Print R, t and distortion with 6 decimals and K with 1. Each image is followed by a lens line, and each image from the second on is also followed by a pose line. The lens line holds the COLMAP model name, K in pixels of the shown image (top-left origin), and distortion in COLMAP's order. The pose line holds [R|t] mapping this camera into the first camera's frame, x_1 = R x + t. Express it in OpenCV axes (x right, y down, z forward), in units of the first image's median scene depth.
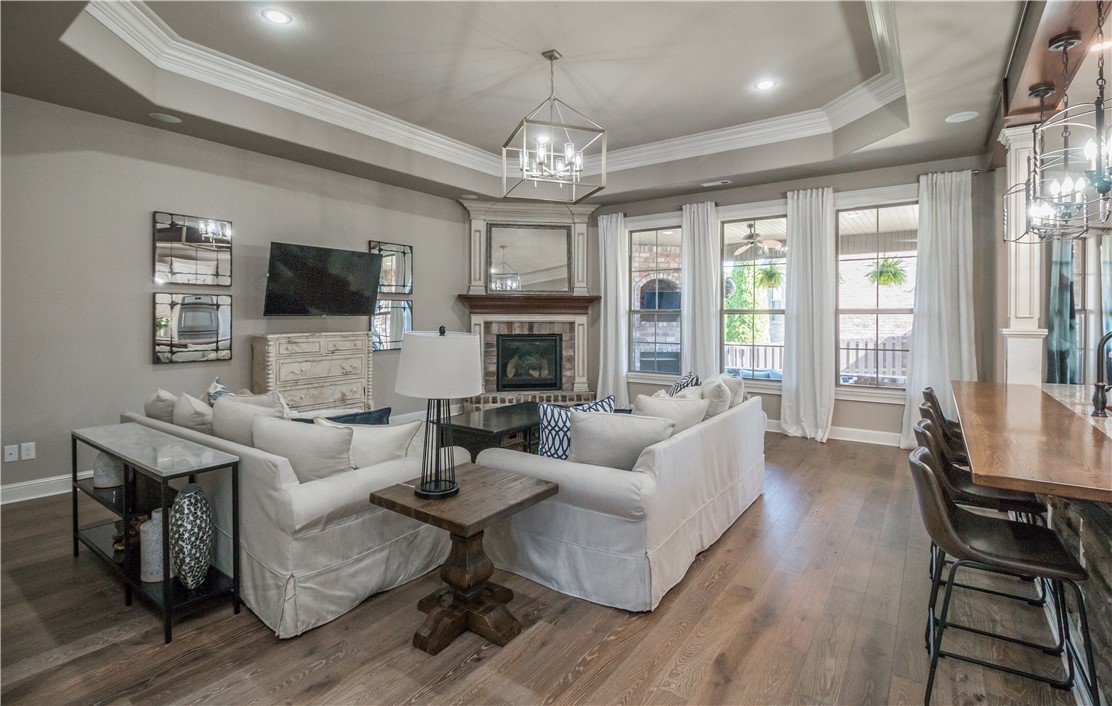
lens RADIAL K [[526.3, 0, 563.0], [0, 526.3, 320.4], [0, 0, 1]] dist [-0.012502, -0.000605]
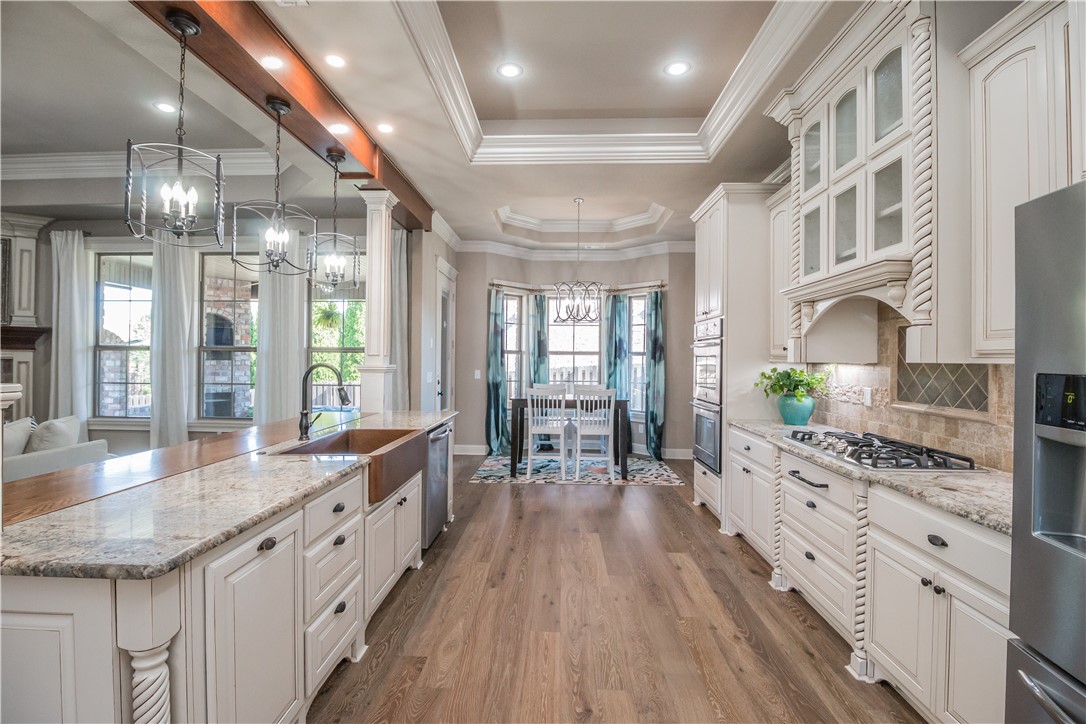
lens RADIAL K [[505.1, 0, 540.1], [0, 505.1, 357.1], [0, 0, 1]] dist [-0.001775, -0.011269]
pose [[0.841734, 0.006804, 0.539849, 0.294811], [-0.003419, 0.999968, -0.007272, 0.002676], [-0.539881, 0.004275, 0.841730, -0.074776]]
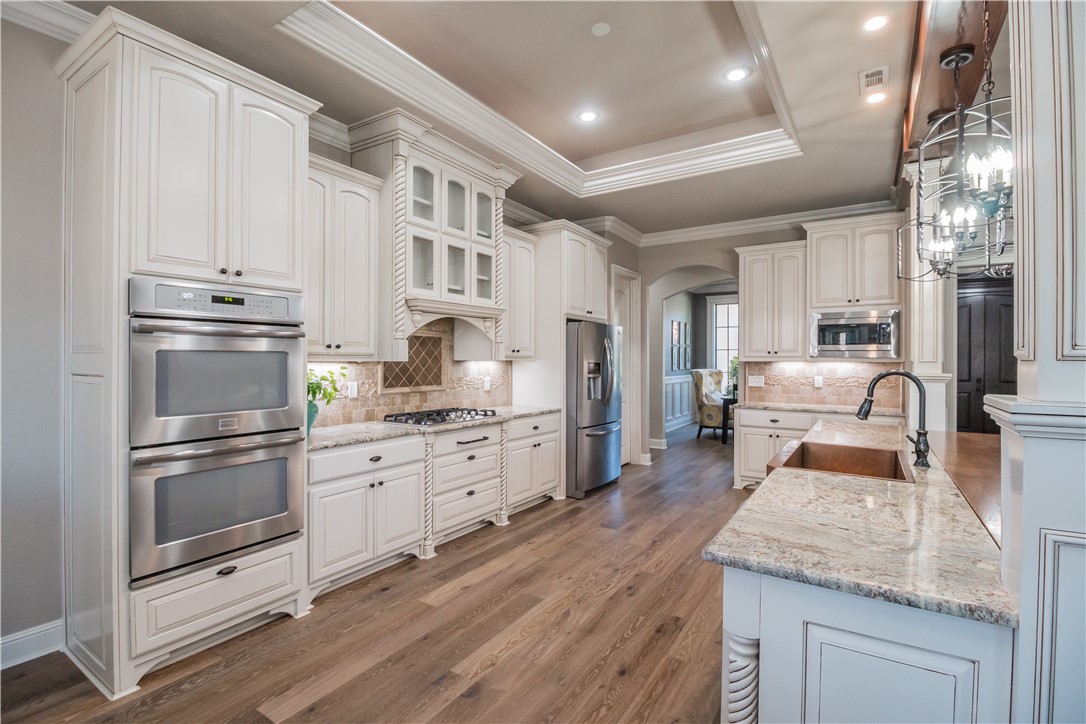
lens RADIAL K [[505.1, 0, 538.9], [0, 505.1, 359.0], [0, 0, 1]] dist [-0.001775, -0.011269]
pose [[-0.999360, -0.008751, -0.034681, 0.587403], [-0.008914, 0.999950, 0.004565, -0.001432], [0.034640, 0.004871, -0.999388, 0.621735]]
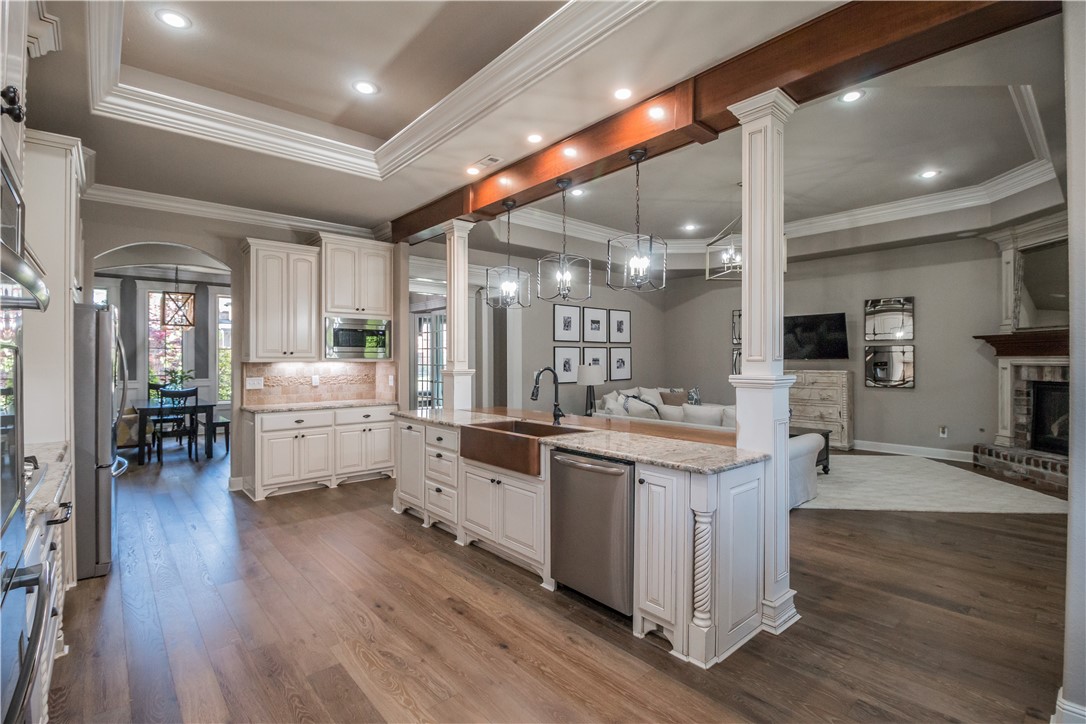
lens RADIAL K [[505.1, 0, 541.4], [0, 505.1, 359.4], [0, 0, 1]] dist [-0.001775, -0.011269]
pose [[-0.244709, -0.002353, -0.969594, 0.831580], [-0.004744, 0.999988, -0.001230, -0.002235], [0.969585, 0.004299, -0.244717, 0.436401]]
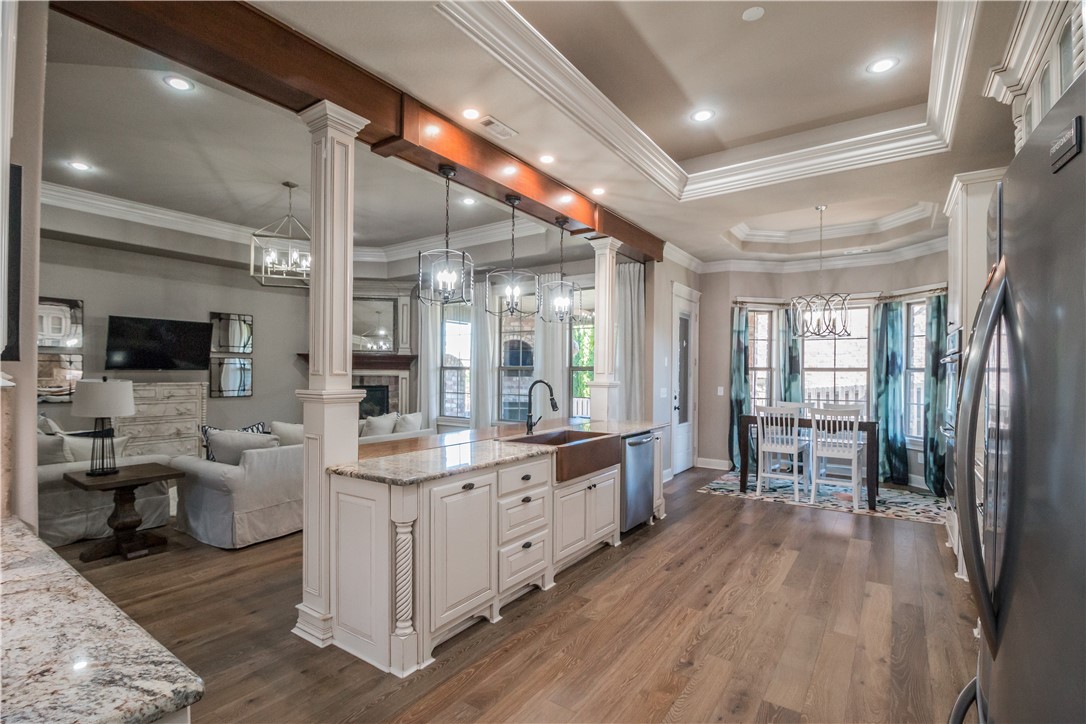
lens RADIAL K [[505.1, 0, 537.2], [0, 505.1, 374.2], [0, 0, 1]] dist [-0.001775, -0.011269]
pose [[0.999972, 0.004390, -0.006062, 0.360013], [-0.004408, 0.999986, -0.002889, 0.000616], [0.006049, 0.002915, 0.999977, -0.188801]]
